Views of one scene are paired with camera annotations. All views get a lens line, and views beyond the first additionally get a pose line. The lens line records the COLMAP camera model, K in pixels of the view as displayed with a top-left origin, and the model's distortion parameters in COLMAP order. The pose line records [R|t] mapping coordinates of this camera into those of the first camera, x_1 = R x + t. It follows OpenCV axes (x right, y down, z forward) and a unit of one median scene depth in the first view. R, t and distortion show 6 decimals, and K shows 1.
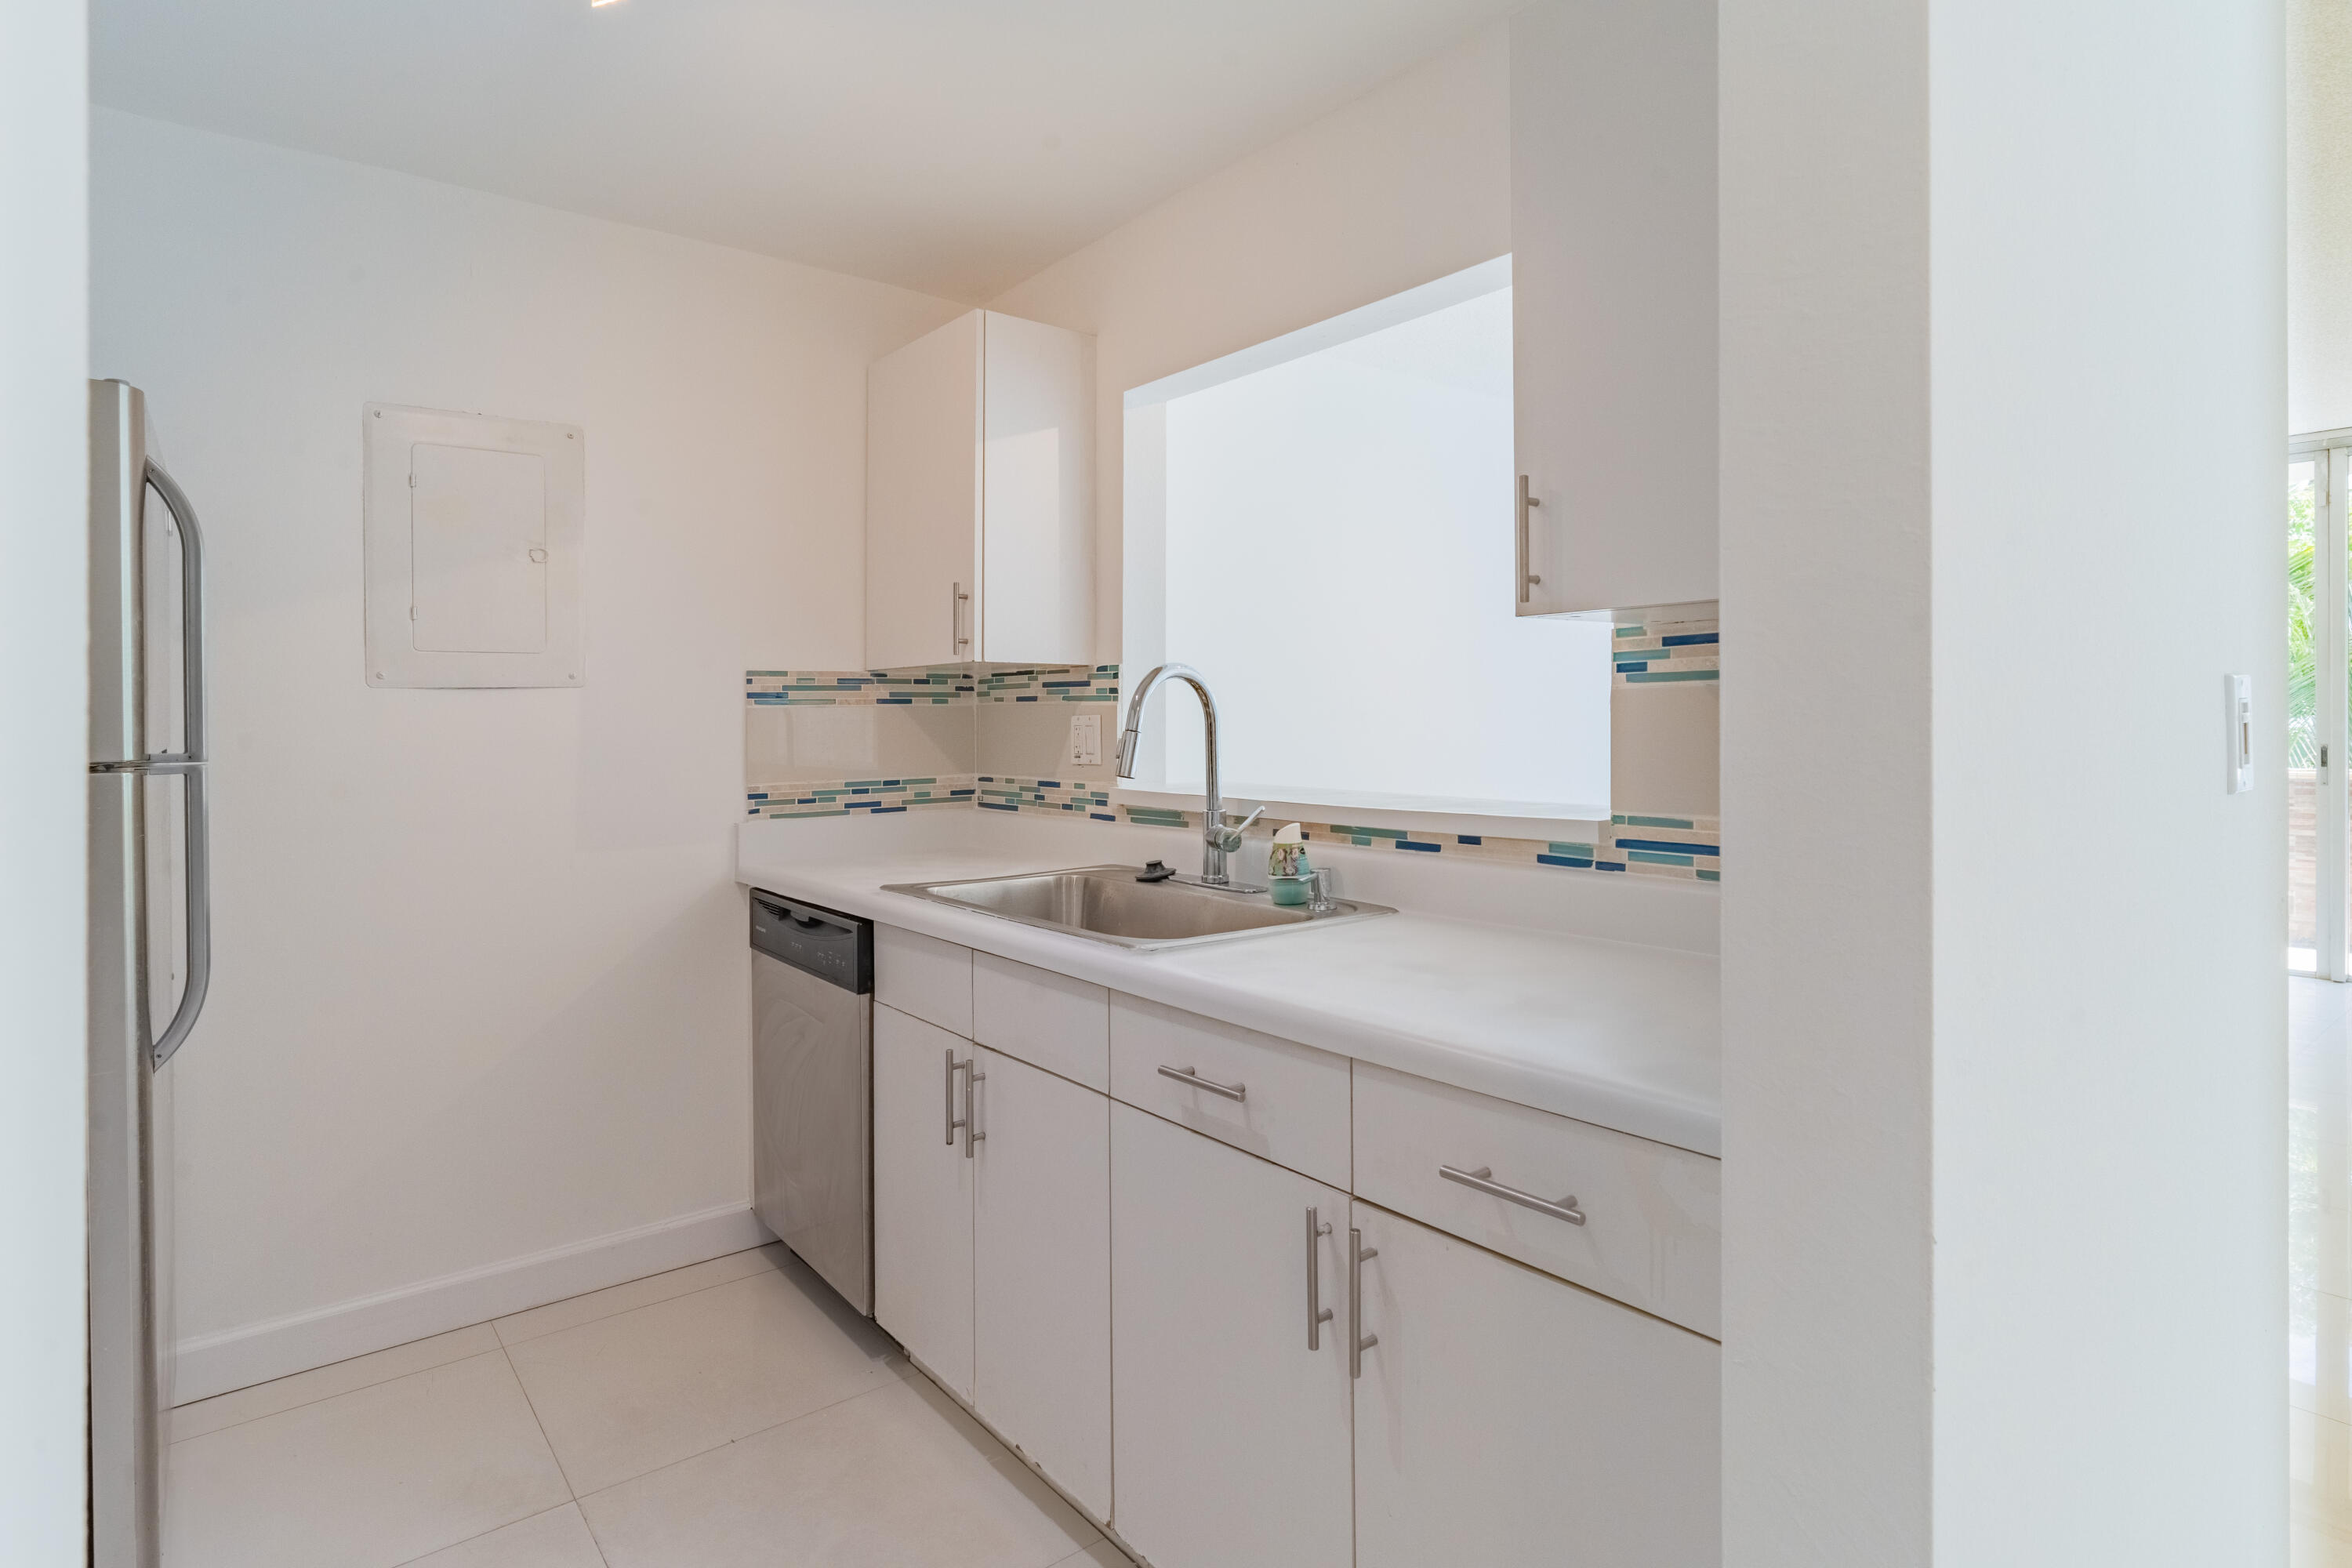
lens RADIAL K [[1241.5, 0, 1168.5], [0, 1241.5, 721.5], [0, 0, 1]] dist [-0.004490, -0.000522]
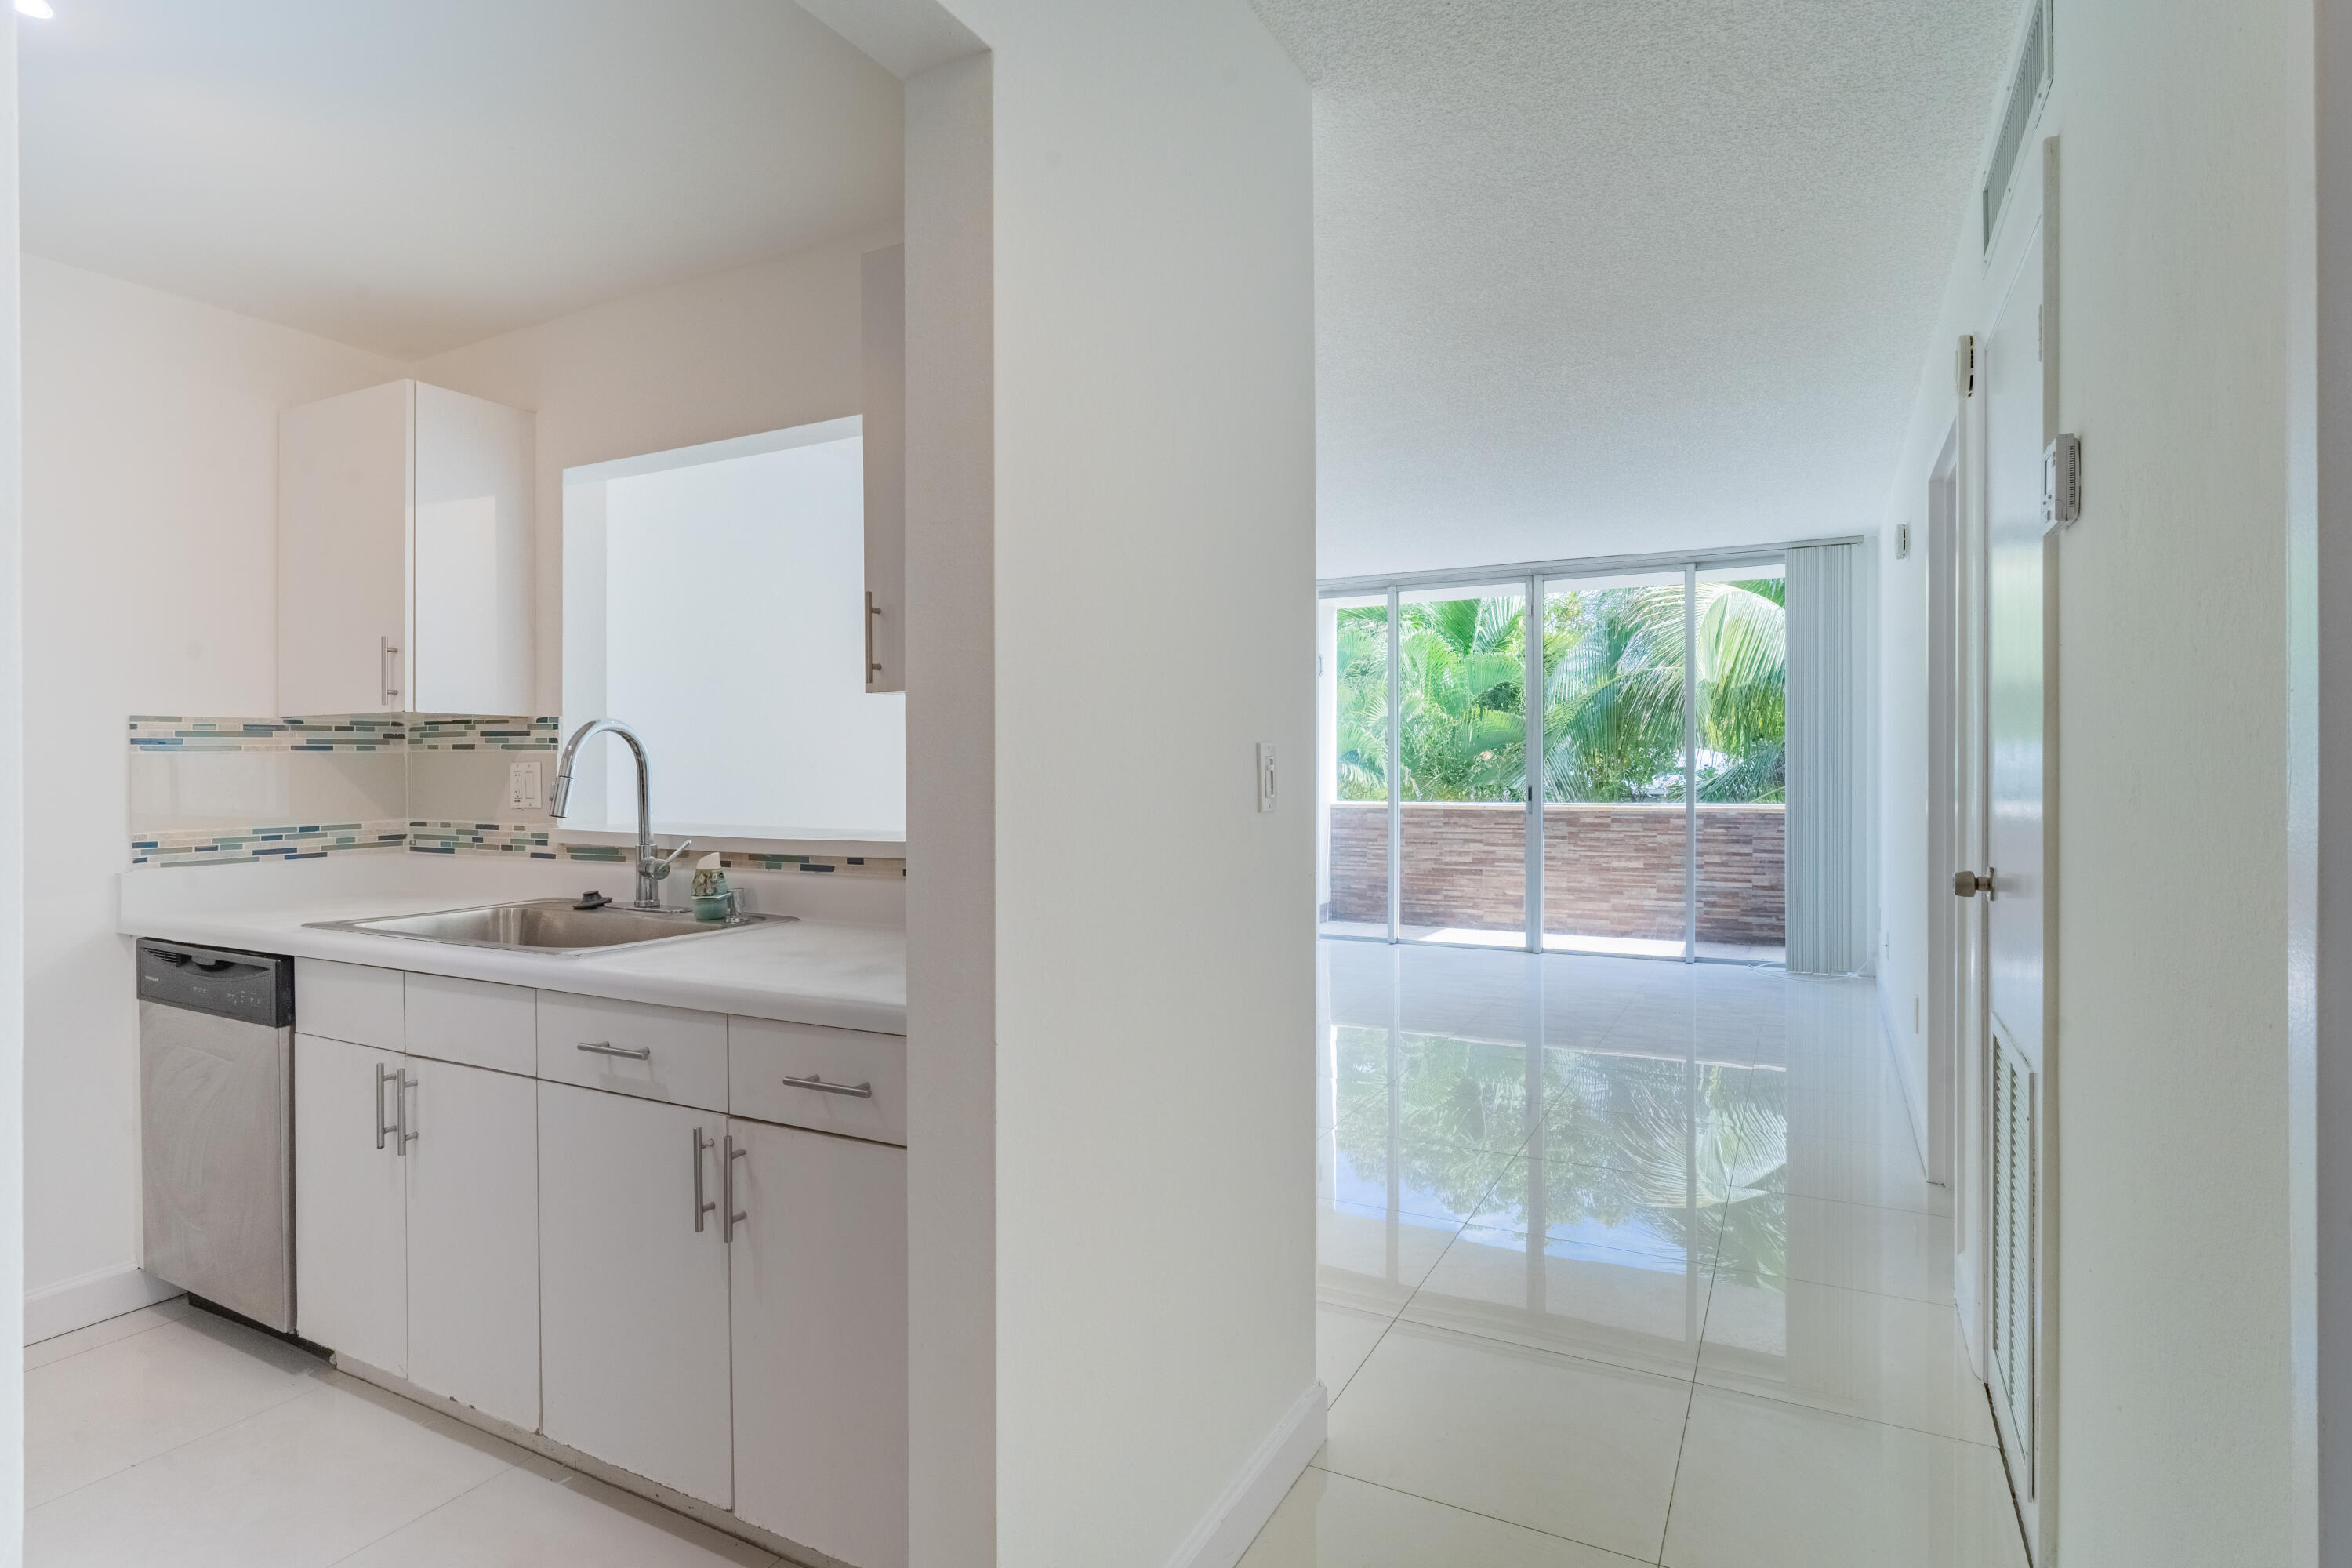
lens RADIAL K [[1208.5, 0, 1175.5], [0, 1208.5, 778.1], [0, 0, 1]] dist [-0.004798, 0.002989]
pose [[0.916068, -0.002351, 0.401017, 0.037914], [-0.001038, 0.999966, 0.008235, -0.000908], [-0.401023, -0.007960, 0.916034, -0.238798]]
